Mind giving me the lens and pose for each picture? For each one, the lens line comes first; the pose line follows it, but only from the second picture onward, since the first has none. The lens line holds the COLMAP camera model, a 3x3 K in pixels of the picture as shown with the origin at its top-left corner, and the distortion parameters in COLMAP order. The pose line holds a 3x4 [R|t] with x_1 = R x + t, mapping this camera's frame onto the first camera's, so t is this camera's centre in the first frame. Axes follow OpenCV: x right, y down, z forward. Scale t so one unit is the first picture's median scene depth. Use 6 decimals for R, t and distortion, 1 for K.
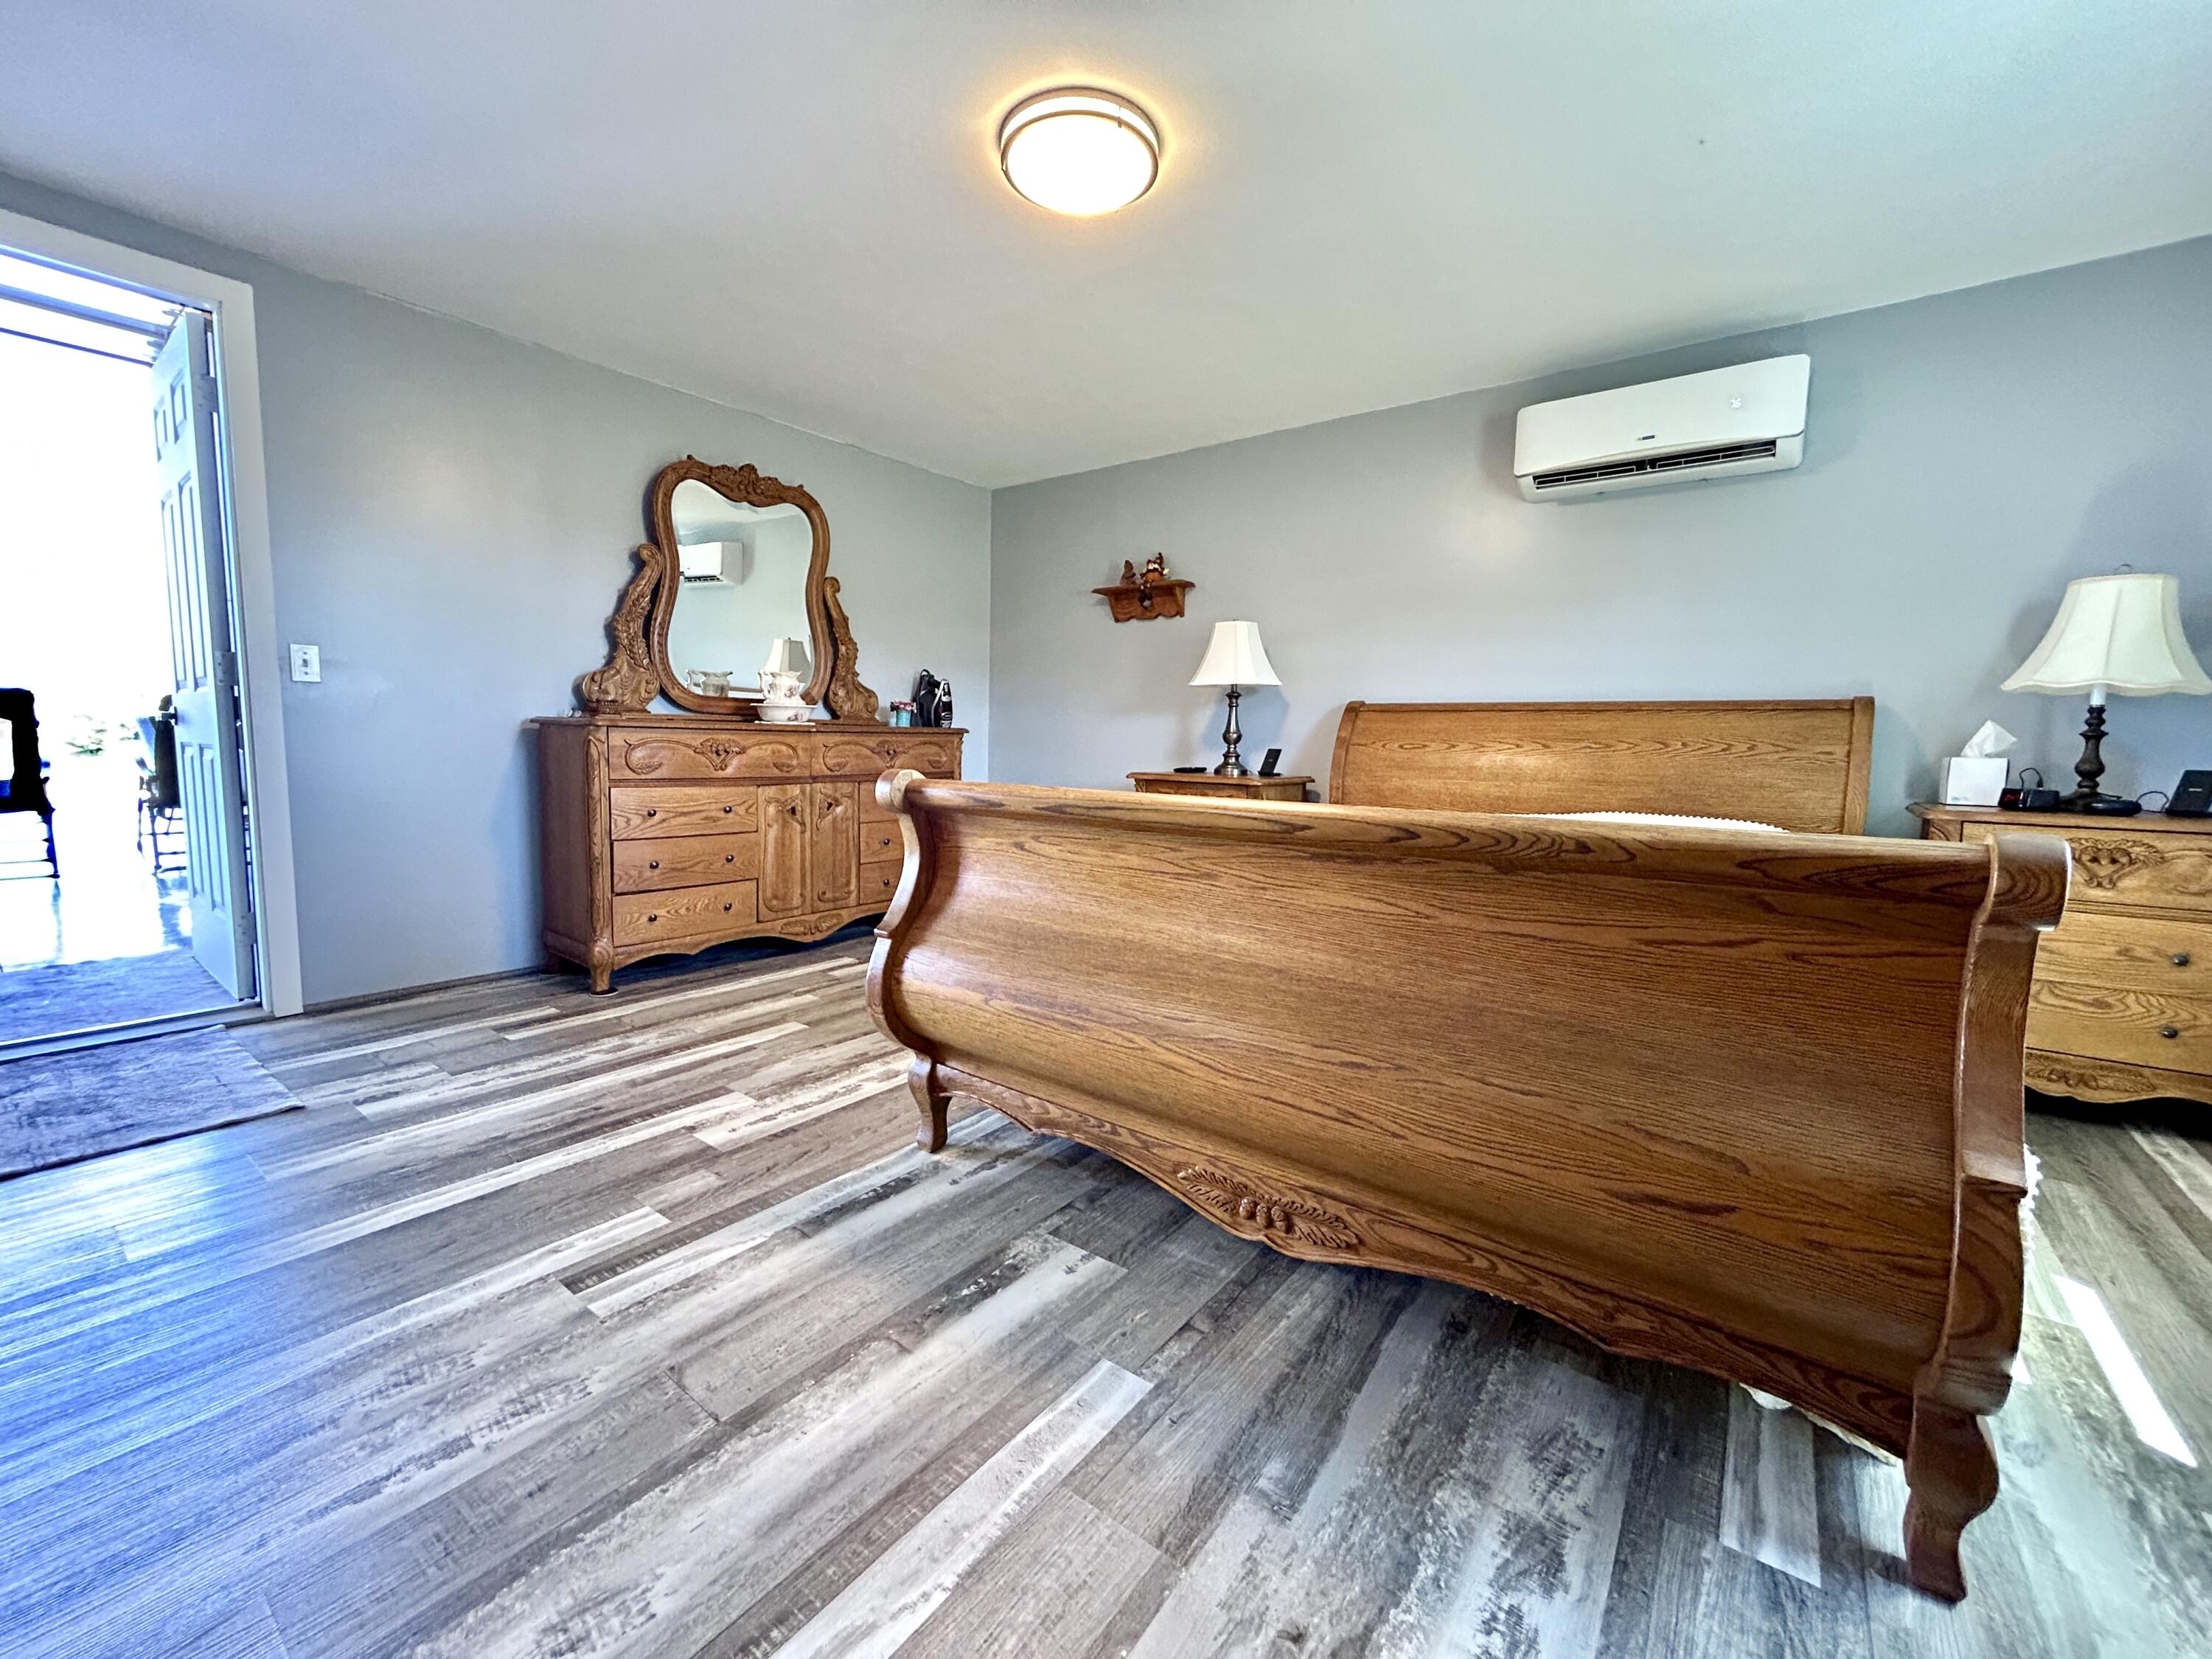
lens RADIAL K [[890.2, 0, 1095.1], [0, 890.2, 824.3], [0, 0, 1]] dist [0.000301, -0.000196]
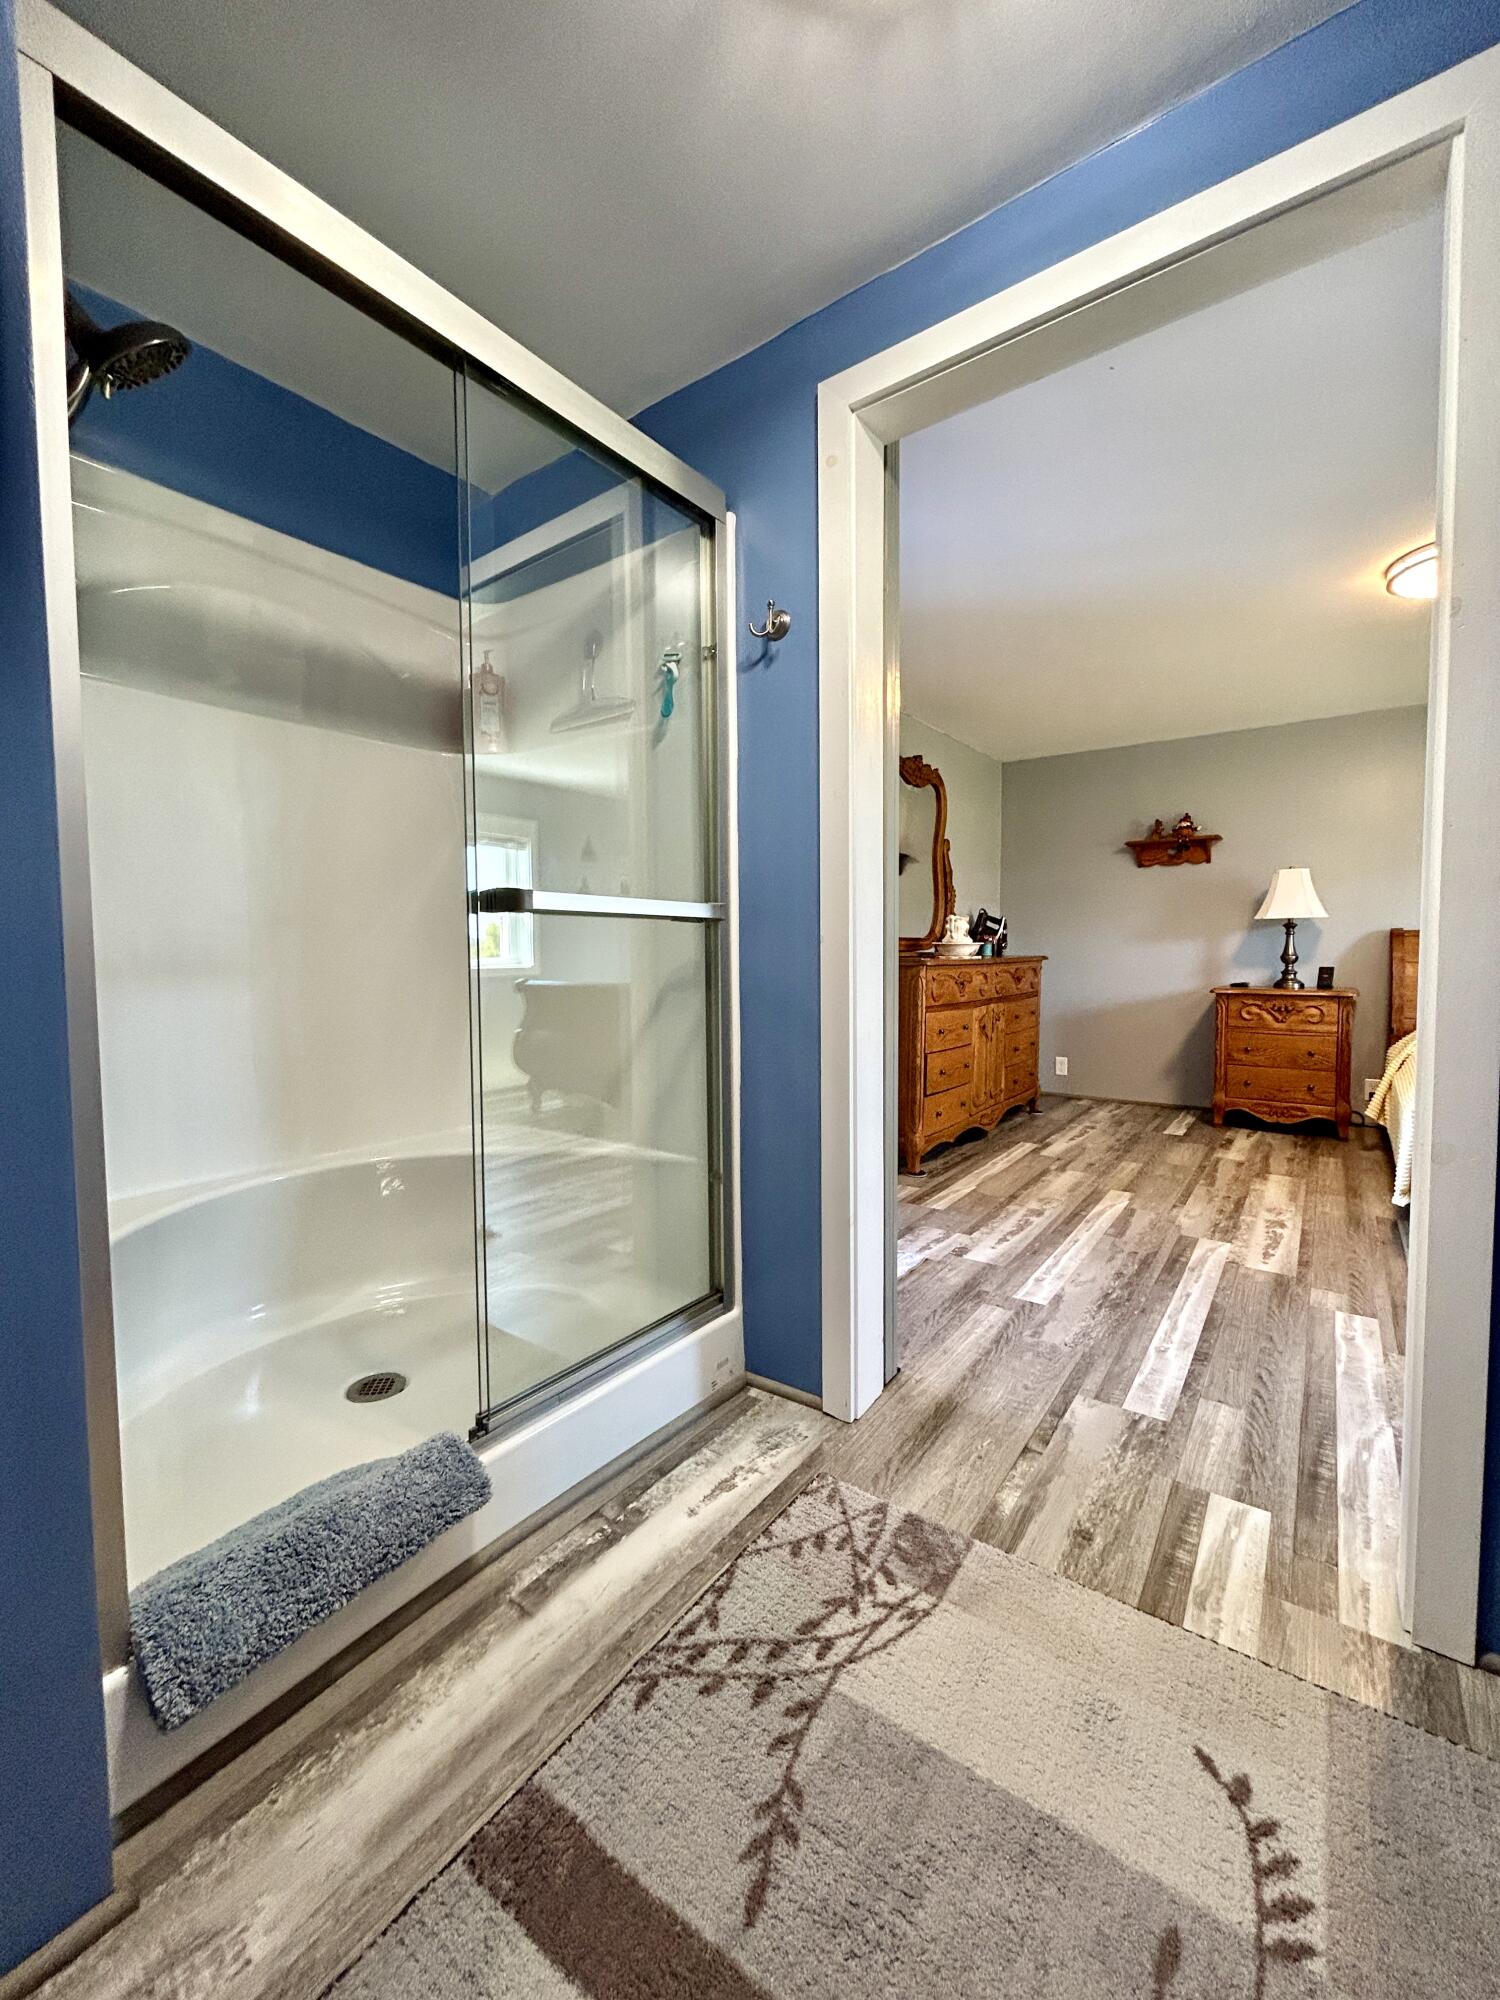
lens RADIAL K [[804.9, 0, 765.1], [0, 804.9, 992.2], [0, 0, 1]] dist [0.000301, -0.000196]
pose [[0.999005, -0.026788, 0.035651, -1.047010], [0.028366, 0.998607, -0.044502, -0.032829], [-0.034409, 0.045469, 0.998373, -0.195939]]
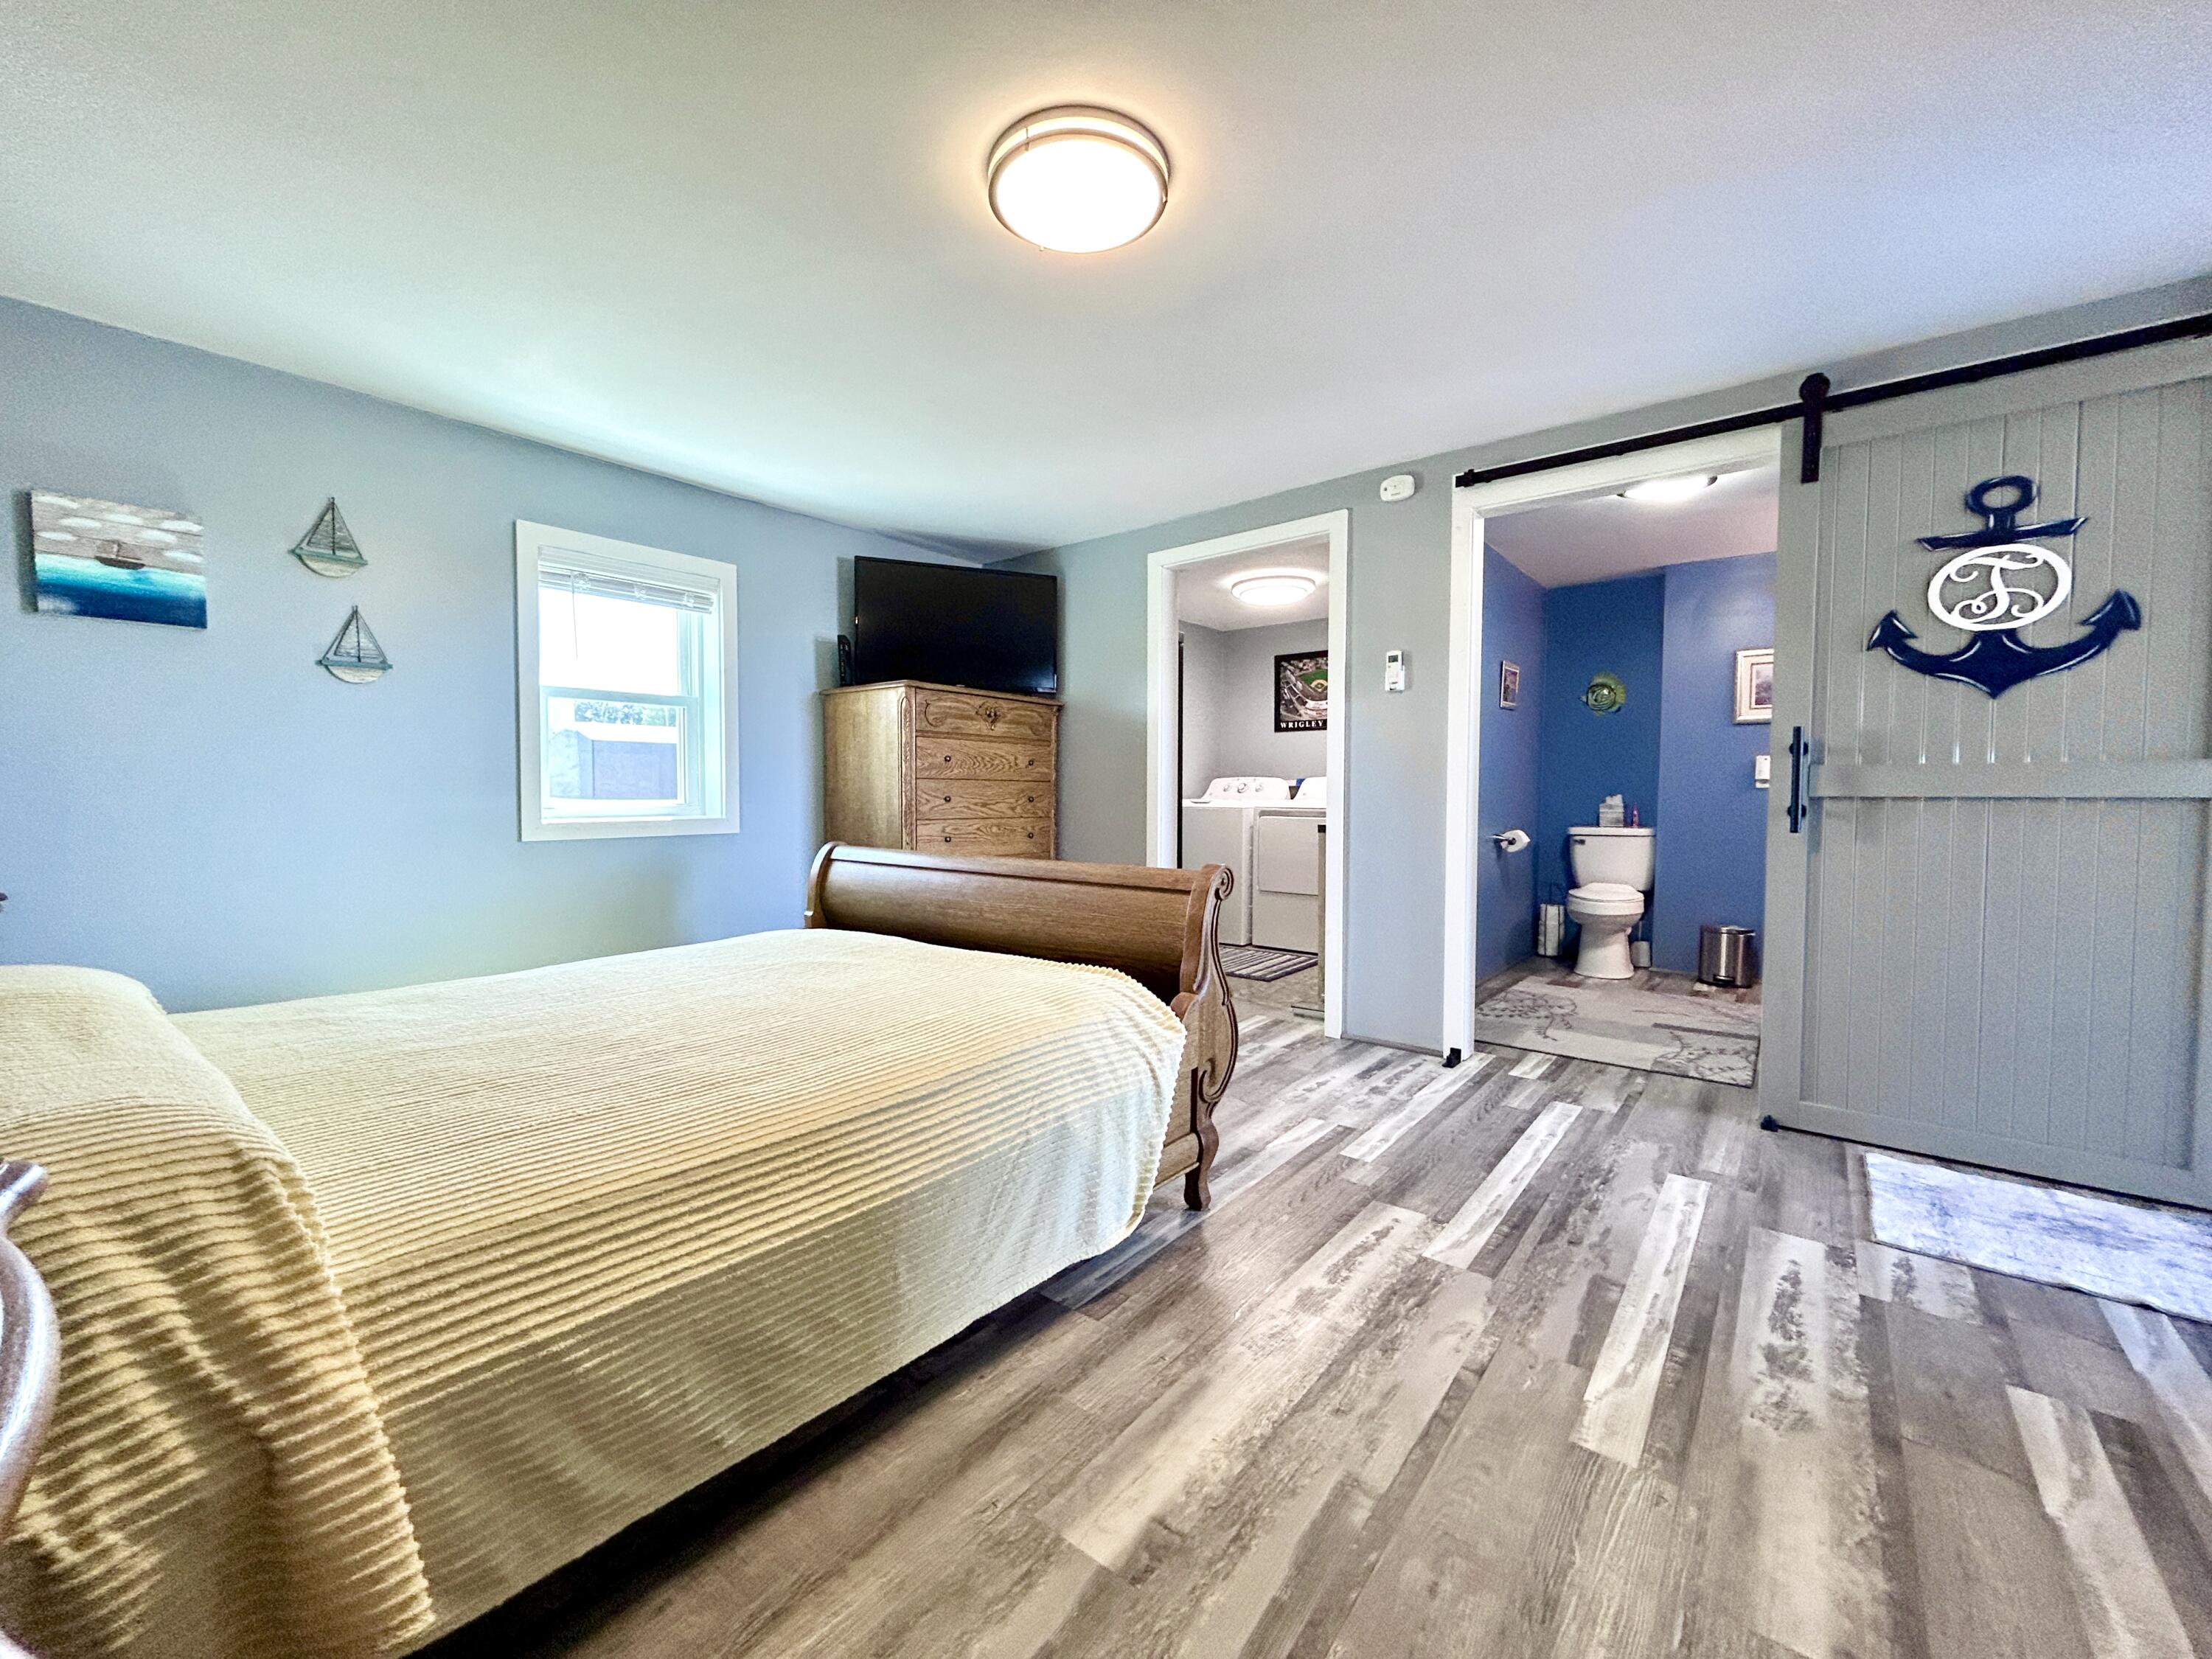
lens RADIAL K [[890.2, 0, 1095.1], [0, 890.2, 824.3], [0, 0, 1]] dist [0.000301, -0.000196]
pose [[-0.999282, -0.022383, 0.030577, -0.065899], [-0.018116, 0.990908, 0.133313, -0.215101], [-0.033283, 0.132664, -0.990602, 1.721366]]
